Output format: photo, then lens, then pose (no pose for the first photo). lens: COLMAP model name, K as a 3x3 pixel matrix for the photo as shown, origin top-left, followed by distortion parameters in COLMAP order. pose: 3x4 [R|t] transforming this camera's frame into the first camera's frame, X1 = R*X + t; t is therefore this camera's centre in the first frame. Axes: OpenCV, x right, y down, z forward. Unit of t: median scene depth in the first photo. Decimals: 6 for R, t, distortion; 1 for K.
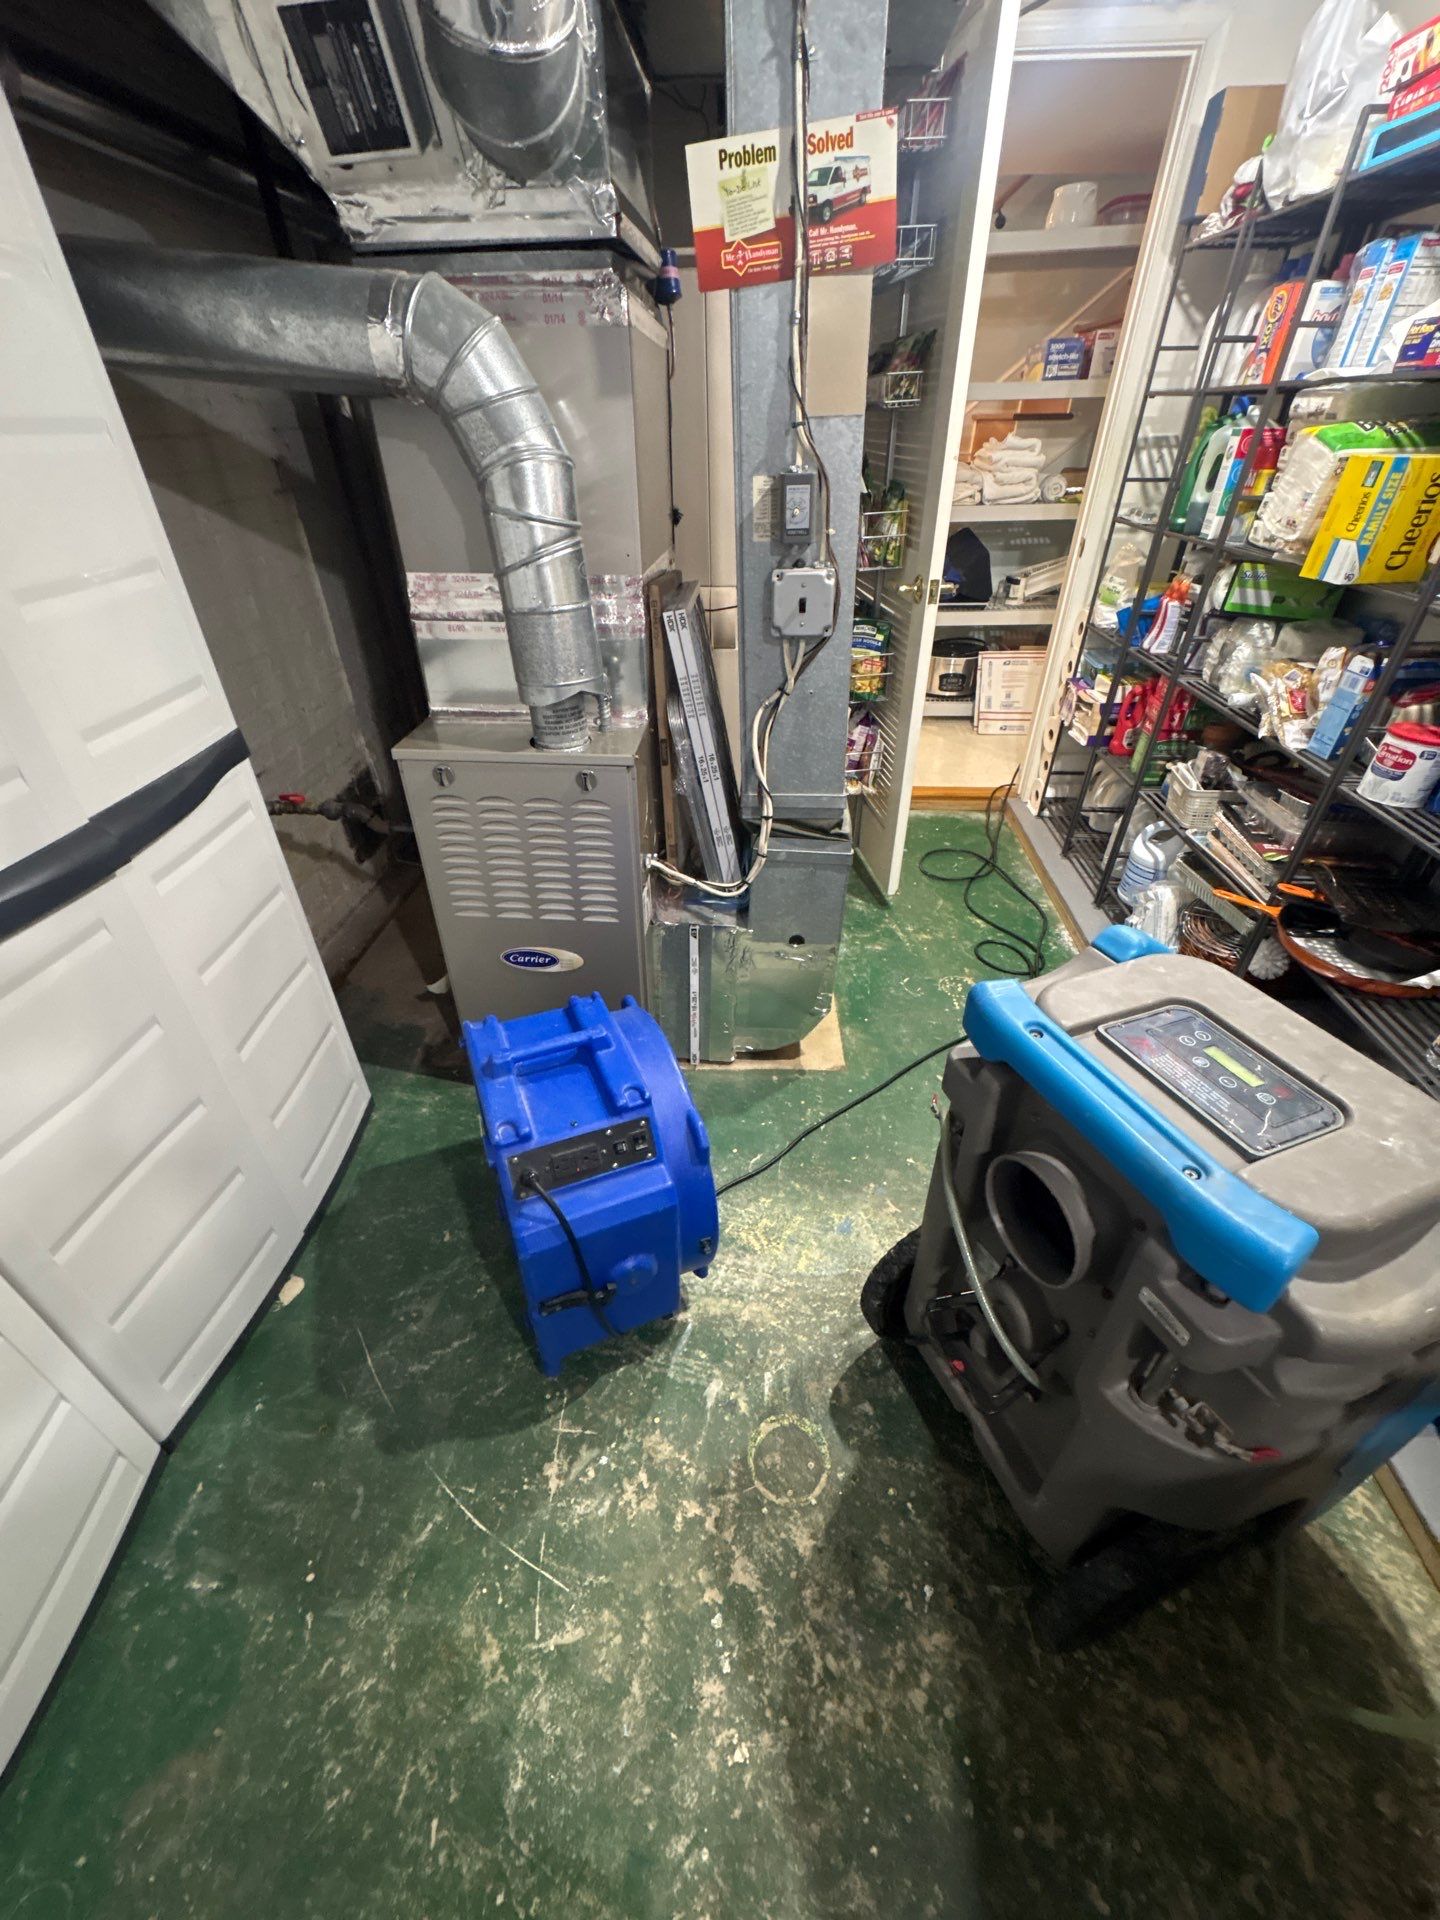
lens RADIAL K [[760.2, 0, 719.9], [0, 760.2, 953.8], [0, 0, 1]] dist [-0.000106, -0.000632]
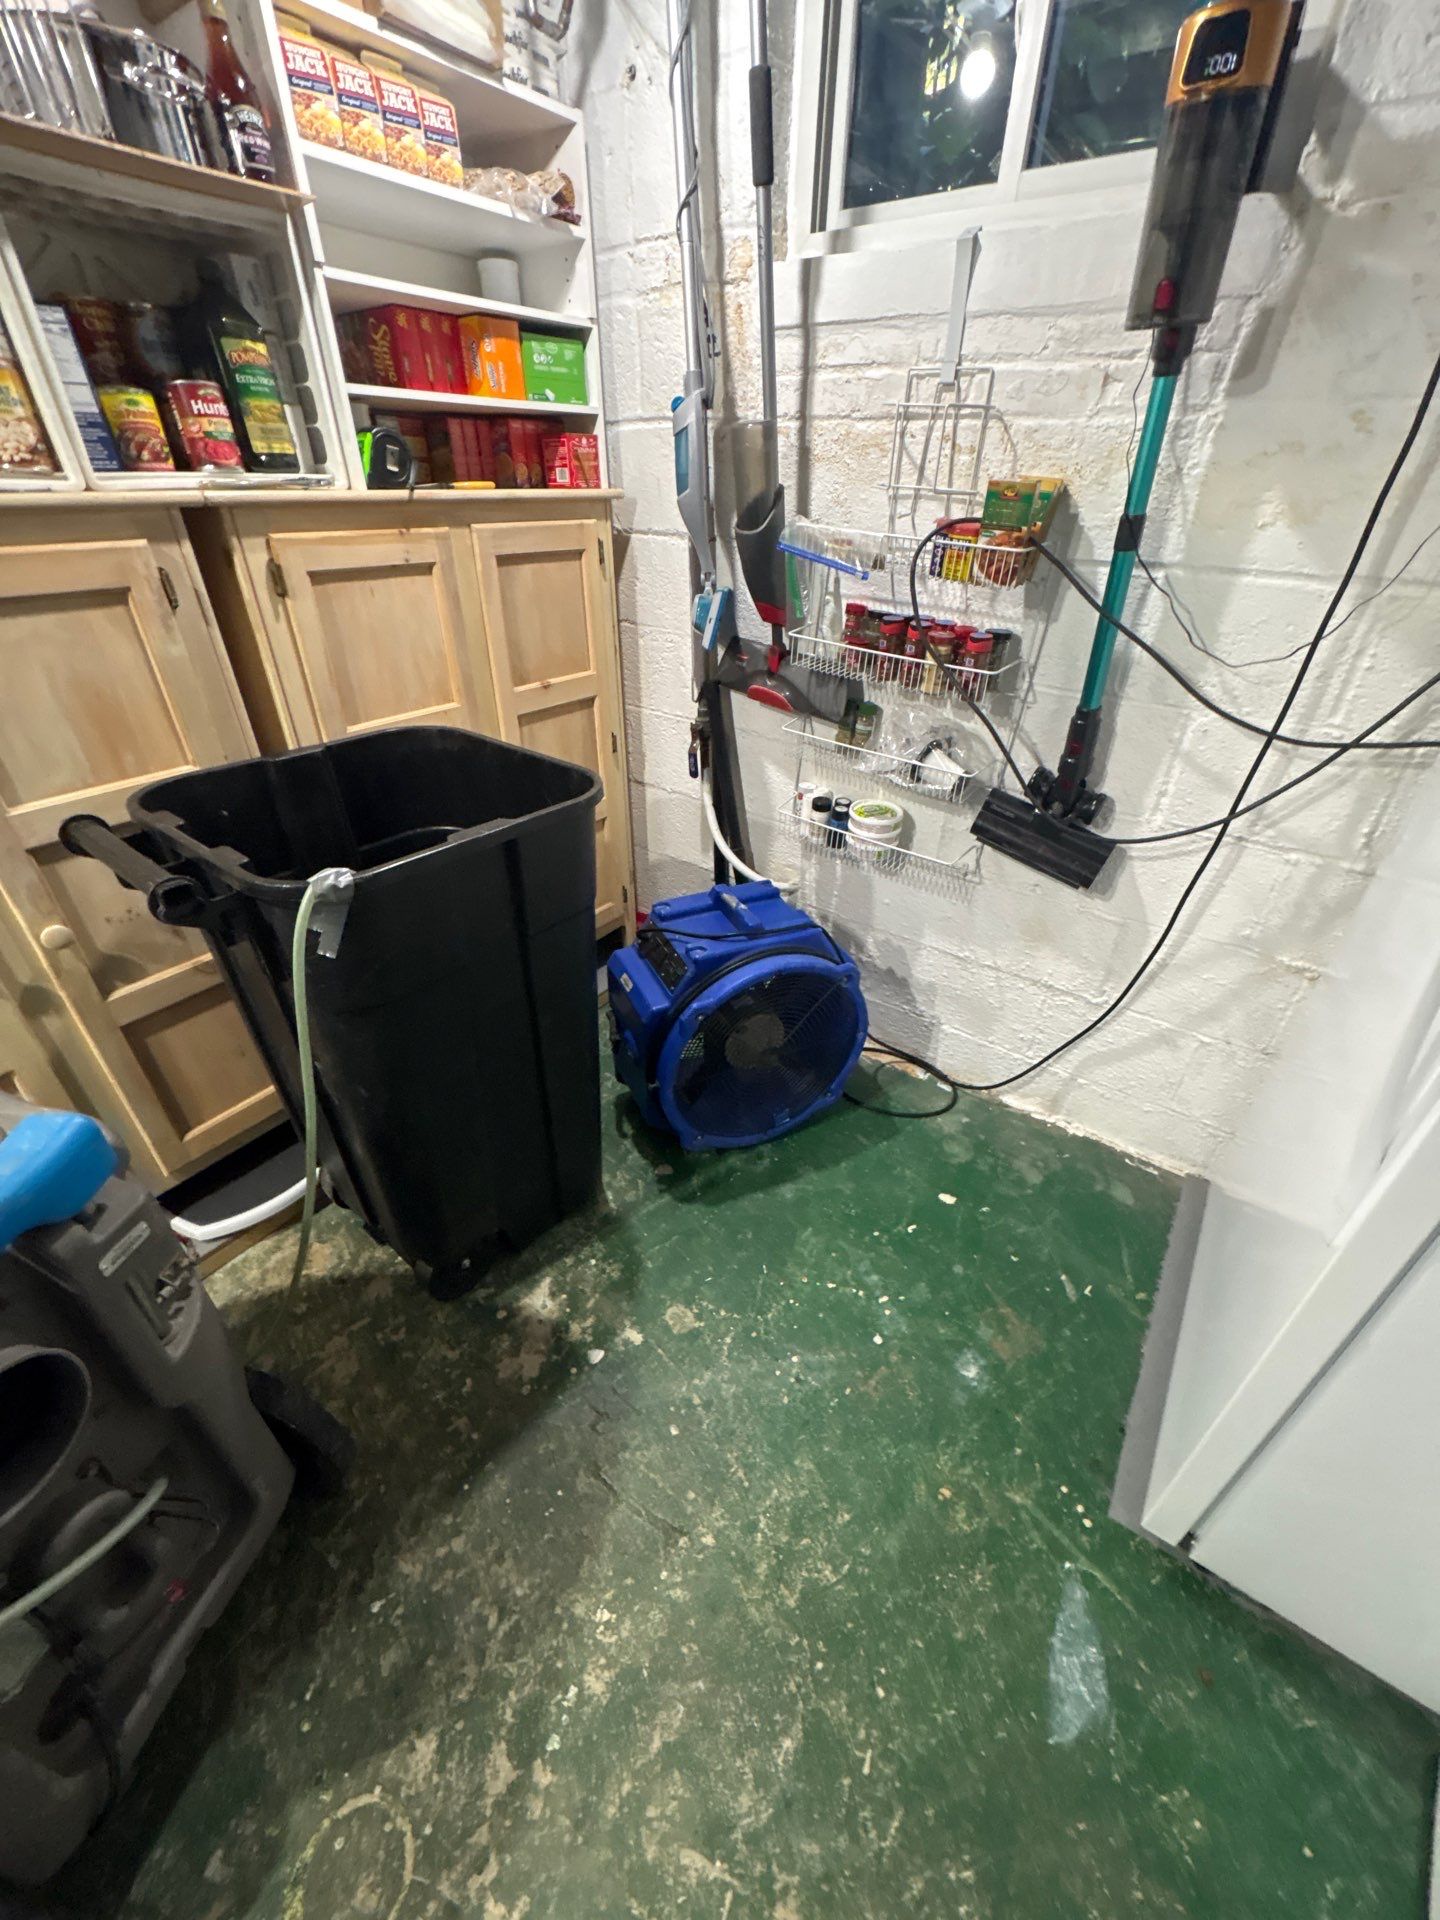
lens RADIAL K [[760.2, 0, 729.1], [0, 760.2, 963.5], [0, 0, 1]] dist [-0.000106, -0.000632]
pose [[-0.845352, -0.287336, 0.450352, -0.302975], [0.303107, 0.436198, 0.847265, -0.203354], [-0.439893, 0.852742, -0.281647, 0.366239]]
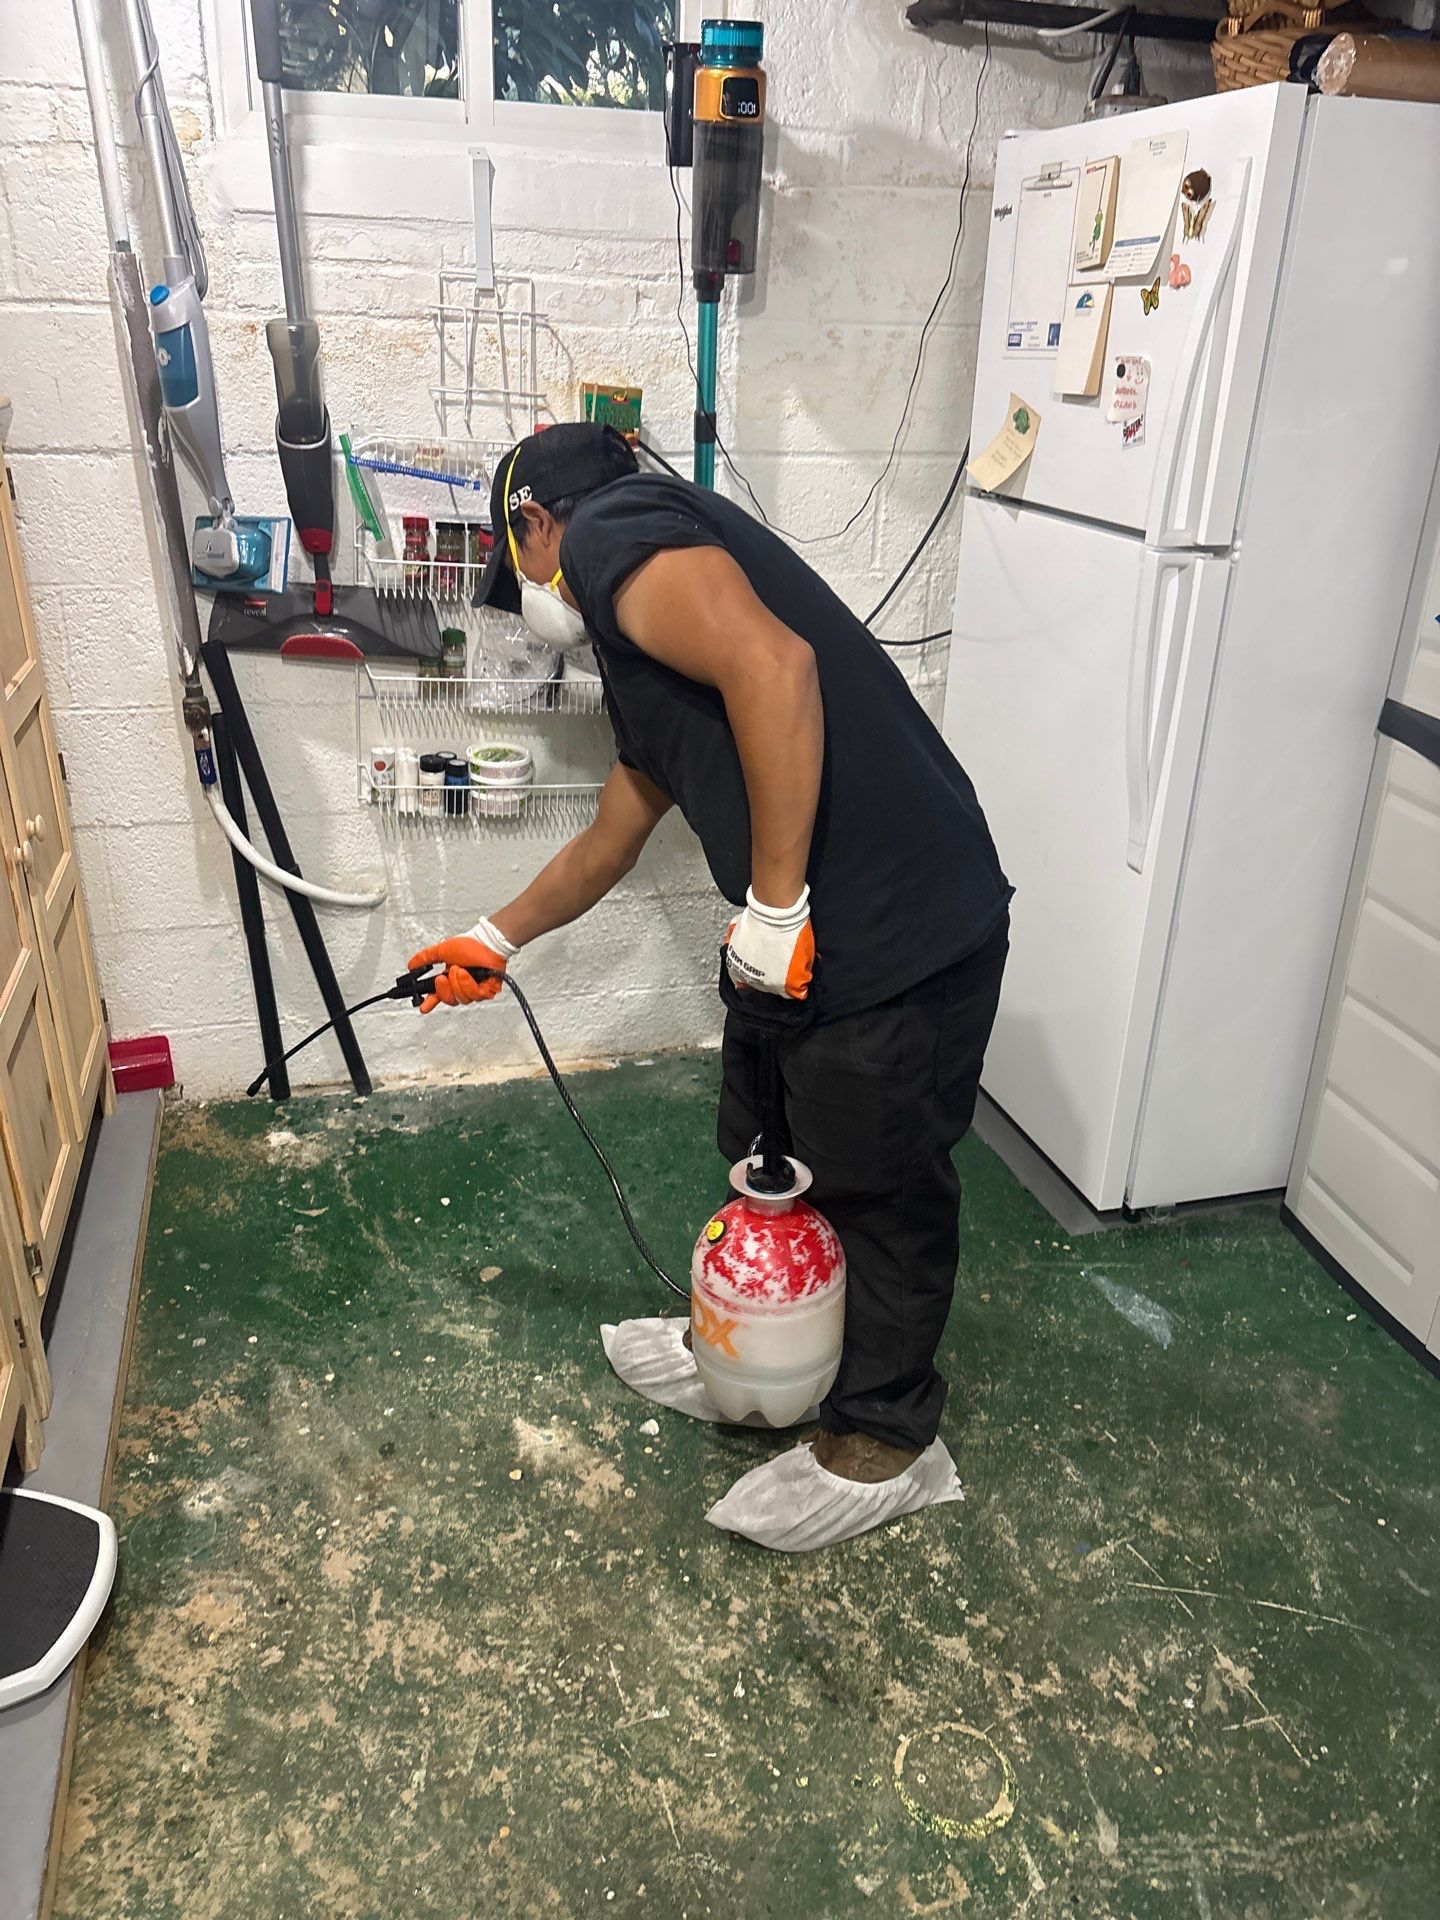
lens RADIAL K [[1450.8, 0, 736.0], [0, 1450.8, 948.4], [0, 0, 1]] dist [0.021376, -0.012674]
pose [[-0.943301, 0.123815, -0.307982, 0.641647], [-0.199708, 0.529426, 0.824515, -0.825958], [0.265141, 0.839272, -0.474681, 1.051186]]
